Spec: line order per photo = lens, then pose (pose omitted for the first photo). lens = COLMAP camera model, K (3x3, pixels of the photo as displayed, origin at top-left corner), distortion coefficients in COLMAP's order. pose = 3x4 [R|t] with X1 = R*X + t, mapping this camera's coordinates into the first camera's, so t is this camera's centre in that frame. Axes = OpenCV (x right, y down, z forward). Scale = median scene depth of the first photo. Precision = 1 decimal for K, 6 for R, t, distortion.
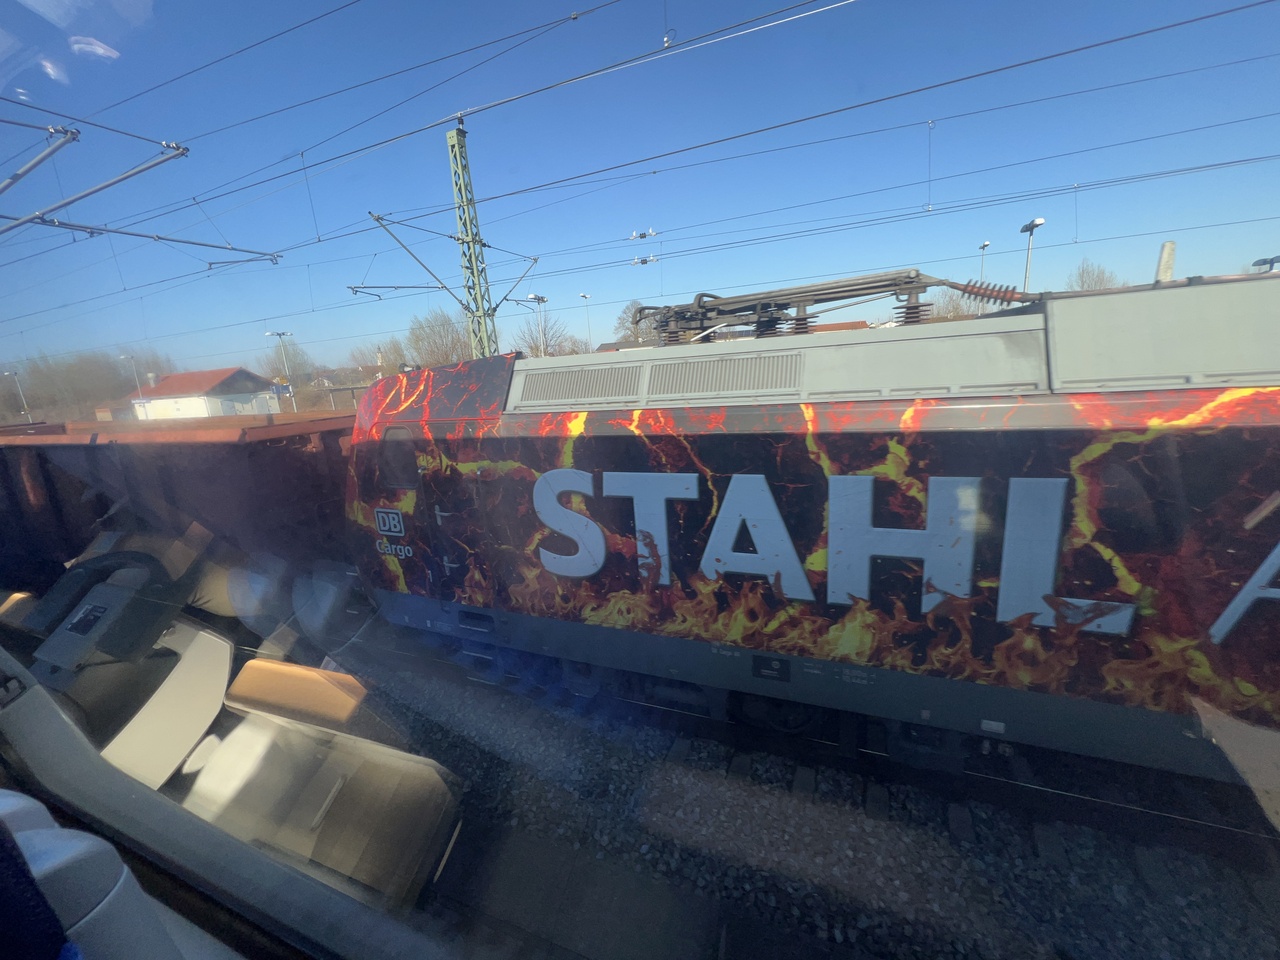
lens RADIAL K [[514.5, 0, 639.7], [0, 514.5, 478.8], [0, 0, 1]] dist [0.000394, 0.000507]
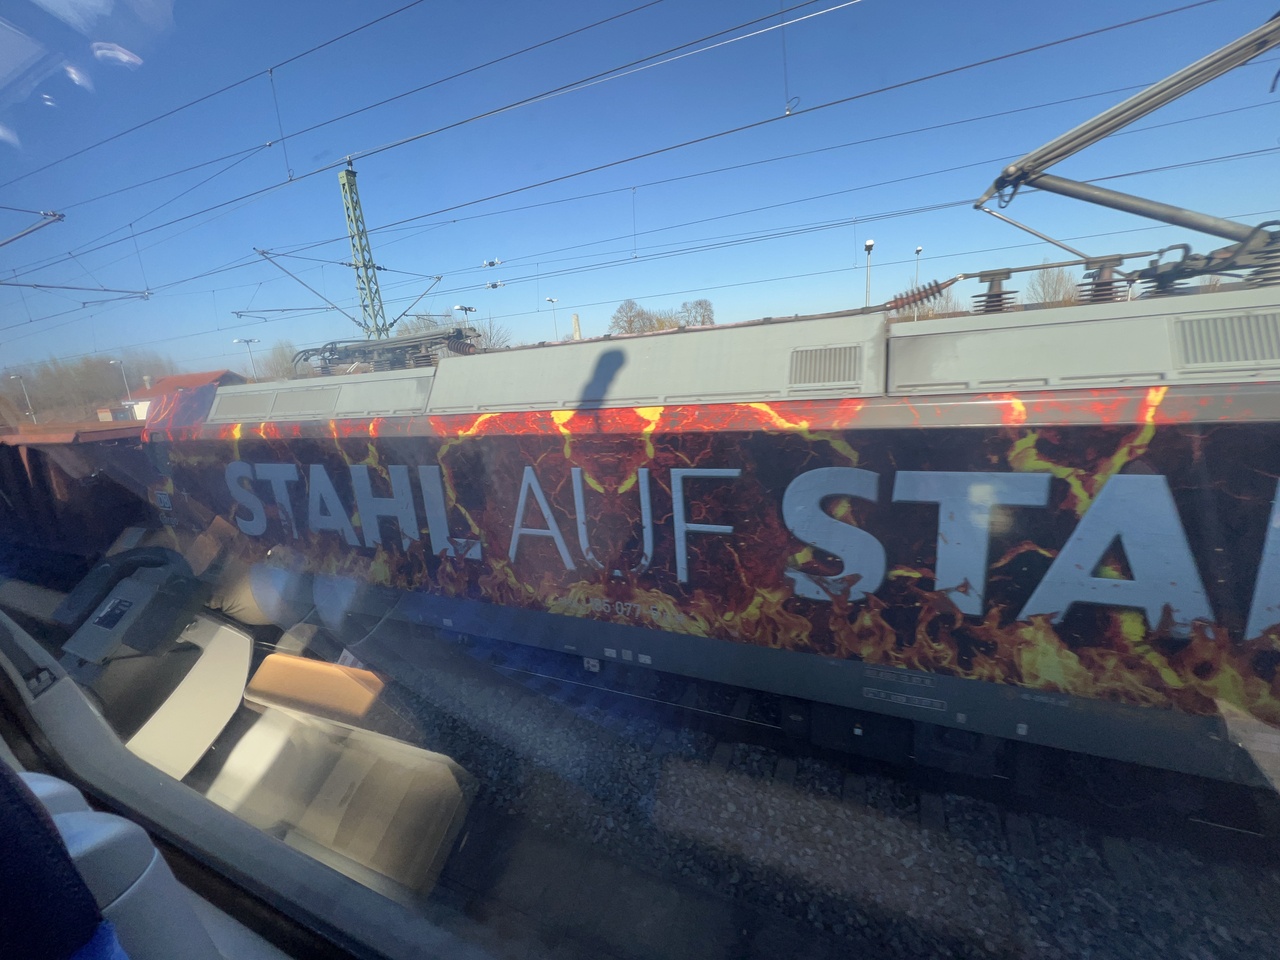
lens RADIAL K [[514.5, 0, 639.7], [0, 514.5, 478.8], [0, 0, 1]] dist [0.000394, 0.000507]
pose [[0.999742, -0.000846, -0.022692, 1.134421], [0.000970, 0.999985, 0.005446, 0.025022], [0.022687, -0.005466, 0.999728, -0.494286]]
